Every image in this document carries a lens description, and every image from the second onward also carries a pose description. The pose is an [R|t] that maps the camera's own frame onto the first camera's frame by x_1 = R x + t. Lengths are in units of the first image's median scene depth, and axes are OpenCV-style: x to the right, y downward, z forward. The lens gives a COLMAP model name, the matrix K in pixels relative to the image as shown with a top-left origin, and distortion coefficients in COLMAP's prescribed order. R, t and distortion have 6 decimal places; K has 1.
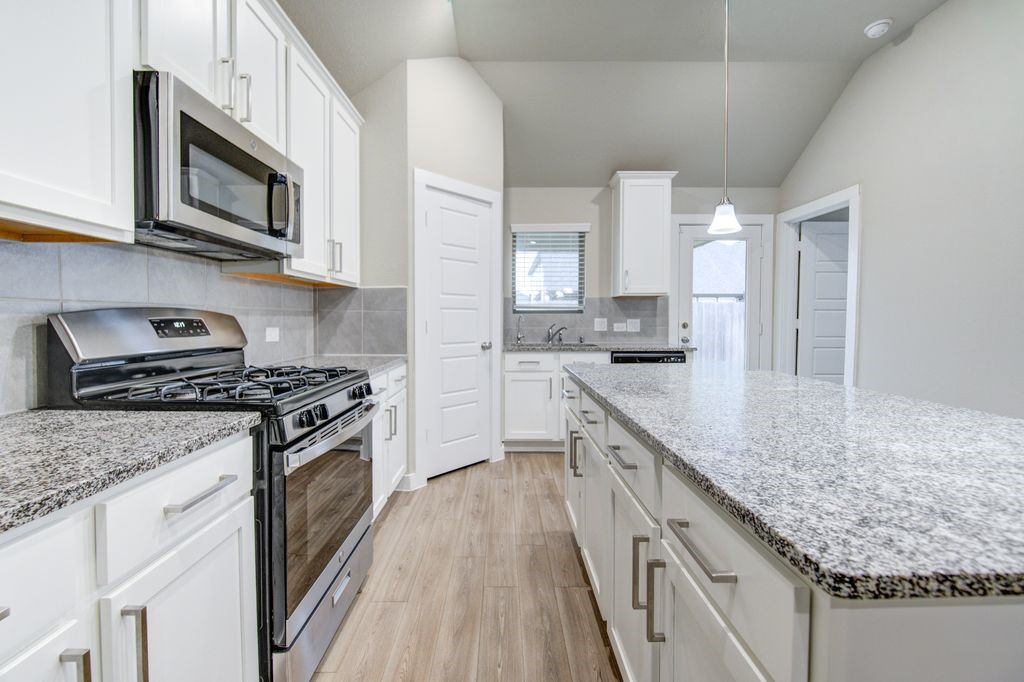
lens RADIAL K [[418.5, 0, 510.5], [0, 418.5, 326.5], [0, 0, 1]] dist [-0.007511, -0.000563]
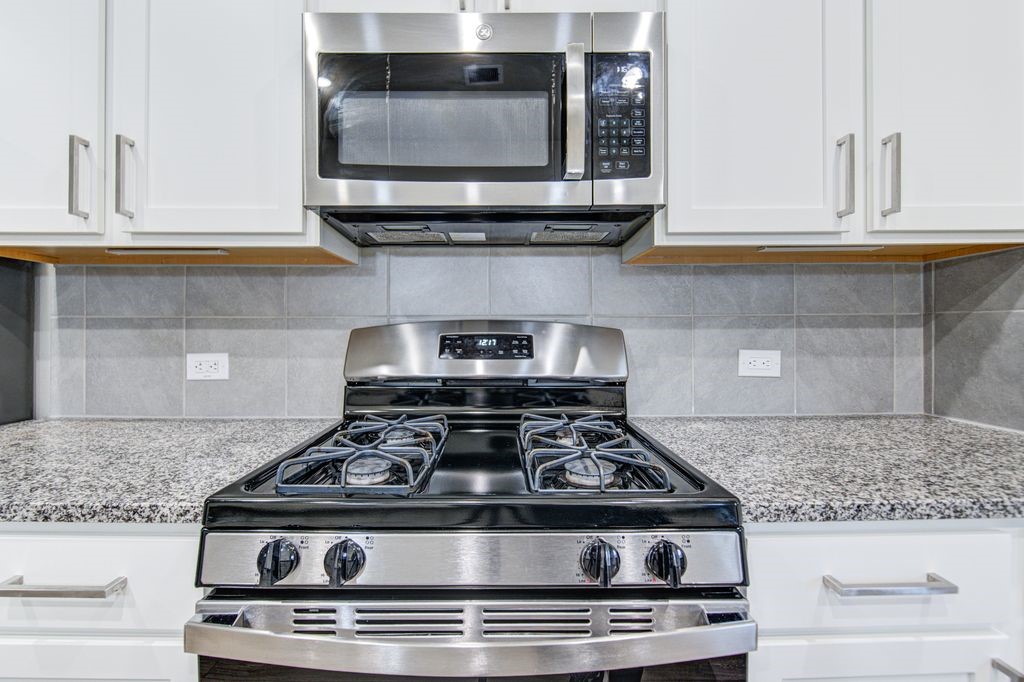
lens RADIAL K [[440.8, 0, 497.3], [0, 440.8, 327.3], [0, 0, 1]] dist [-0.010578, -0.001064]
pose [[-0.011351, -0.013490, -0.999845, -0.005979], [-0.016060, 0.999782, -0.013307, -0.011284], [0.999807, 0.015906, -0.011565, 0.554665]]
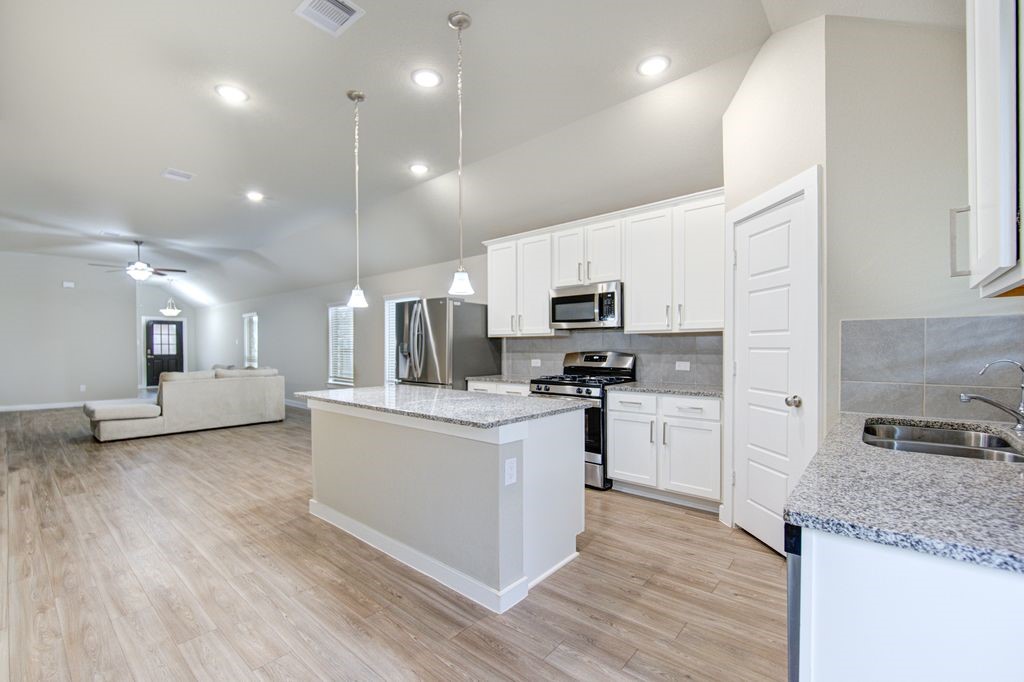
lens RADIAL K [[430.9, 0, 511.8], [0, 430.9, 350.5], [0, 0, 1]] dist [-0.004670, -0.000253]
pose [[-0.650766, -0.001470, -0.759277, 0.937824], [-0.016376, 0.999793, 0.012100, -0.041360], [0.759102, 0.020308, -0.650655, 1.315386]]
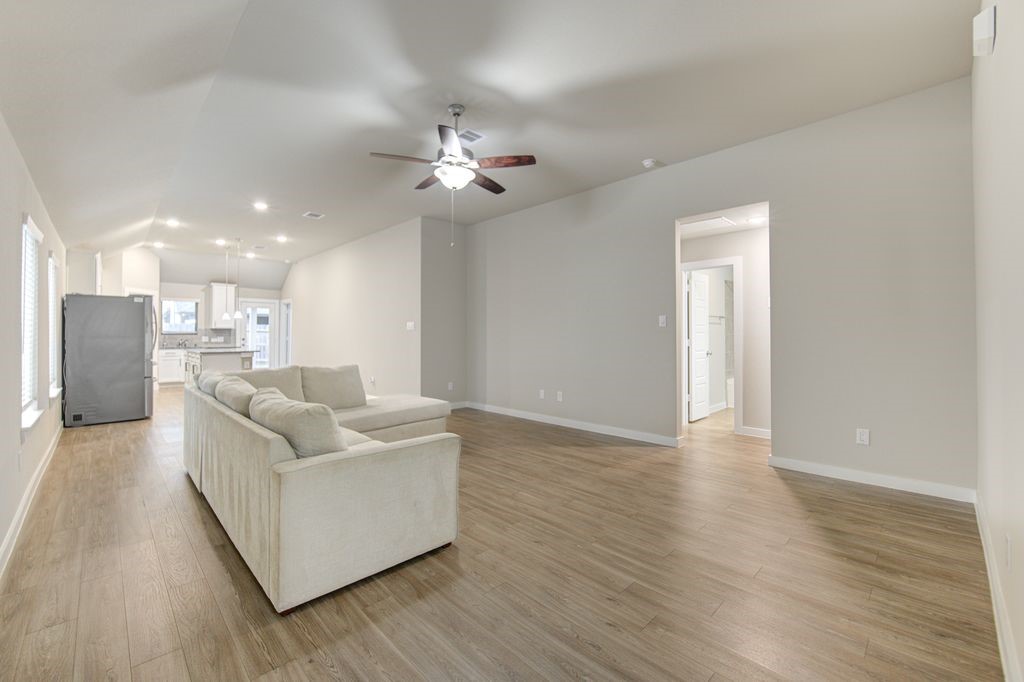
lens RADIAL K [[418.5, 0, 506.4], [0, 418.5, 332.0], [0, 0, 1]] dist [-0.007511, -0.000563]
pose [[0.716501, 0.006722, 0.697554, -0.359973], [0.010598, 0.999733, -0.020519, 0.035312], [-0.697505, 0.022094, 0.716239, -3.136184]]
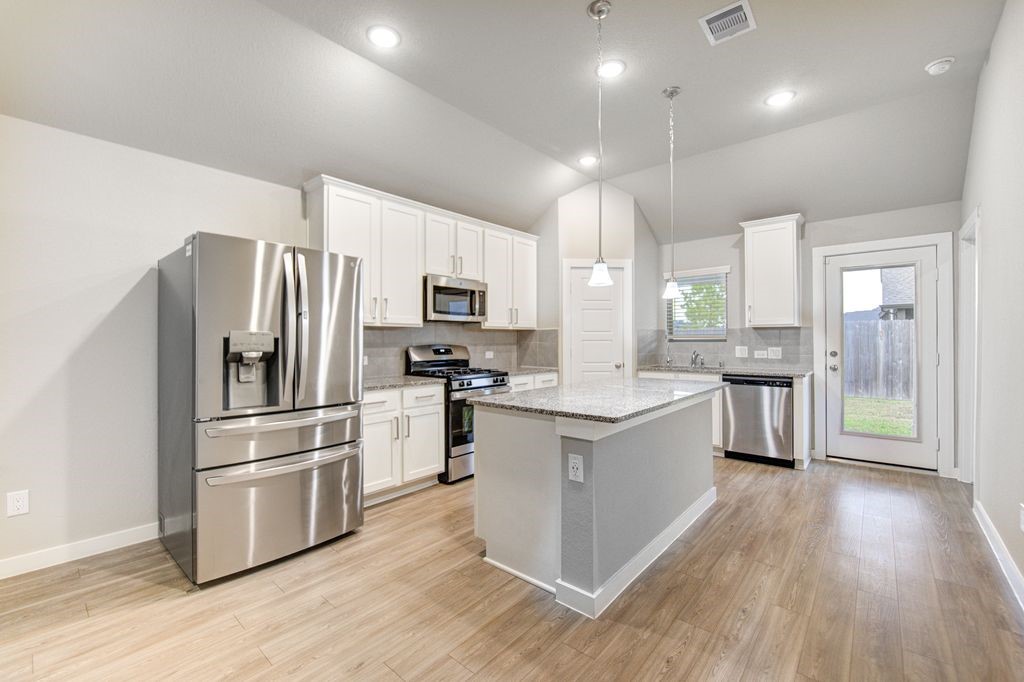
lens RADIAL K [[418.5, 0, 508.4], [0, 418.5, 334.1], [0, 0, 1]] dist [-0.007511, -0.000563]
pose [[0.743592, -0.011841, -0.668529, 0.765401], [-0.009941, 0.999537, -0.028761, -0.020706], [0.668560, 0.028033, 0.743130, -0.432058]]
